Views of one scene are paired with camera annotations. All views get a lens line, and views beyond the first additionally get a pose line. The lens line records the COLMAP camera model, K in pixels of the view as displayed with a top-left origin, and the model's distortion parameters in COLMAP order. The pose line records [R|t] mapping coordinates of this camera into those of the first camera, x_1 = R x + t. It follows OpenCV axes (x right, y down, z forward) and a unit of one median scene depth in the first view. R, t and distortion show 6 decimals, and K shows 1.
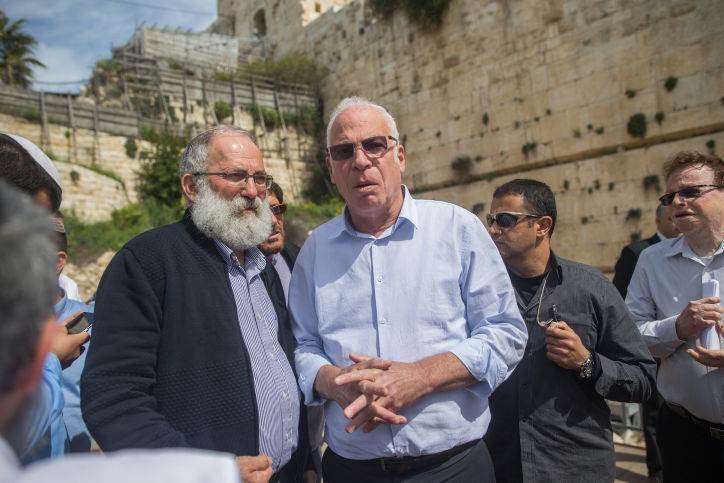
lens RADIAL K [[514.6, 0, 362.0], [0, 514.6, 241.5], [0, 0, 1]] dist [-0.051256, 0.029956]
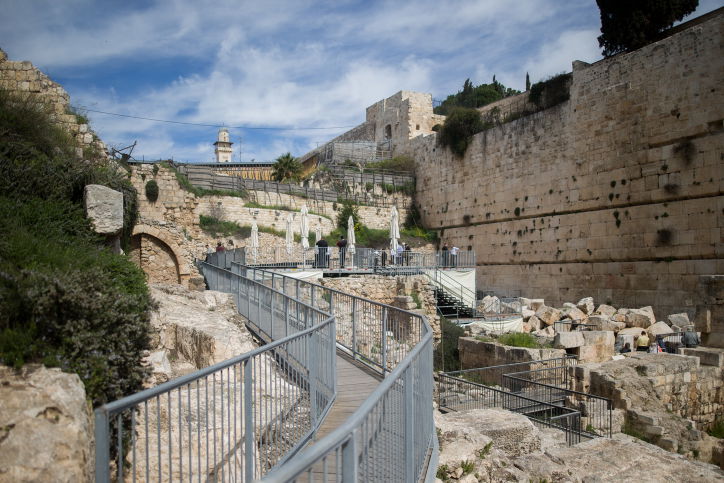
lens RADIAL K [[533.8, 0, 363.0], [0, 533.8, 260.2], [0, 0, 1]] dist [-0.066257, 0.035049]
pose [[0.970686, 0.061486, -0.232356, 0.308691], [-0.054550, 0.997856, 0.036164, -0.017279], [0.234081, -0.022429, 0.971958, -1.501075]]
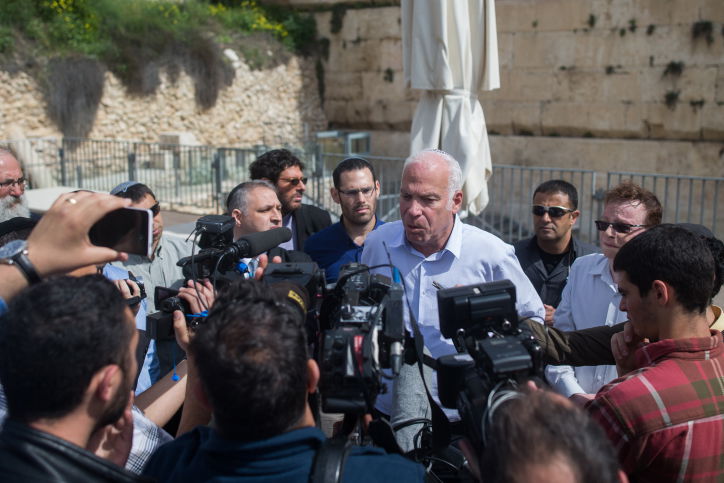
lens RADIAL K [[777.4, 0, 361.8], [0, 777.4, 201.7], [0, 0, 1]] dist [0.018132, 0.031389]
pose [[0.965348, 0.037603, 0.258242, -0.189012], [-0.082983, 0.982433, 0.167151, -0.009185], [-0.247420, -0.182789, 0.951510, -0.067559]]
